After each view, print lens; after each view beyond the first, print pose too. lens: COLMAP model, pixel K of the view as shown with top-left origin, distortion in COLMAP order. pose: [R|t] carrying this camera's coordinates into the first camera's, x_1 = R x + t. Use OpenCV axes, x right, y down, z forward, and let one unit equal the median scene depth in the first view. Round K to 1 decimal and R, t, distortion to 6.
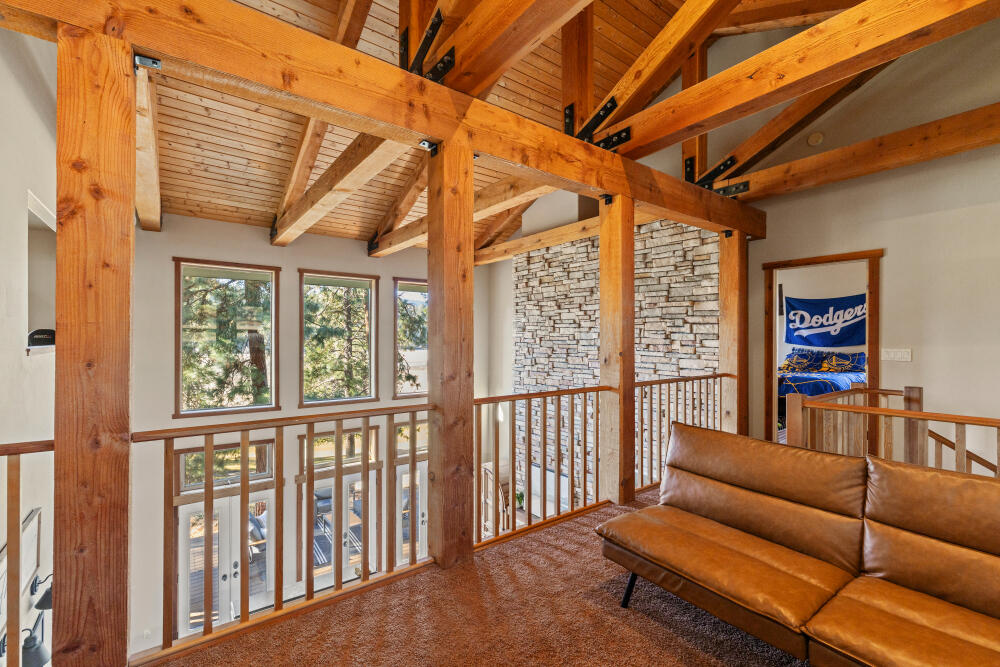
lens RADIAL K [[433.9, 0, 497.4], [0, 433.9, 339.4], [0, 0, 1]] dist [-0.002327, -0.000333]
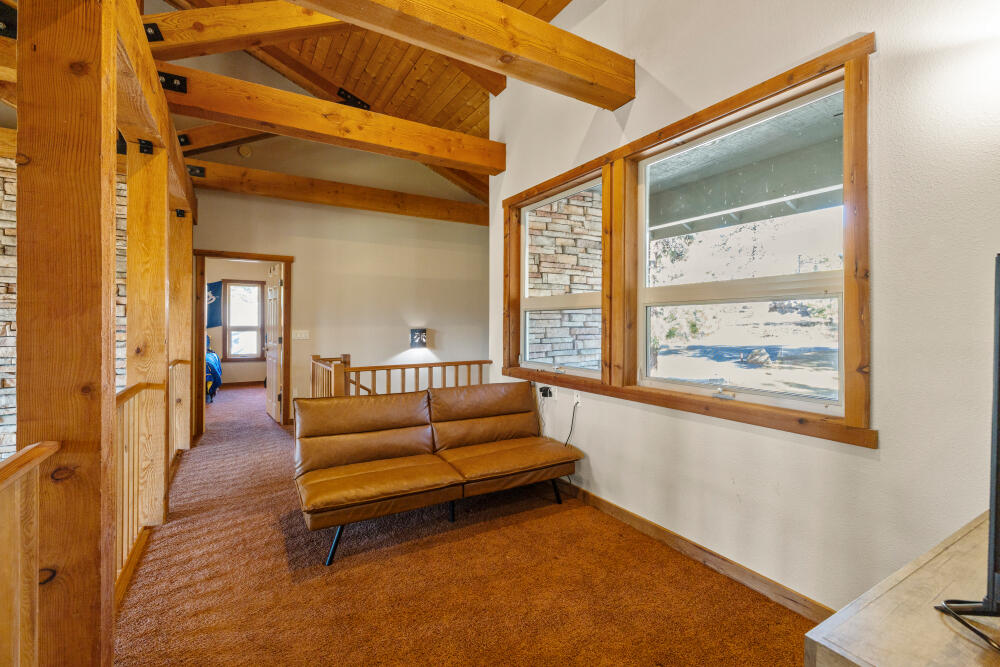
lens RADIAL K [[433.9, 0, 495.0], [0, 433.9, 323.4], [0, 0, 1]] dist [-0.002327, -0.000333]
pose [[0.102949, -0.001003, 0.994686, -0.480929], [0.003394, 0.999994, 0.000657, 0.001260], [-0.994681, 0.003309, 0.102952, 0.291578]]
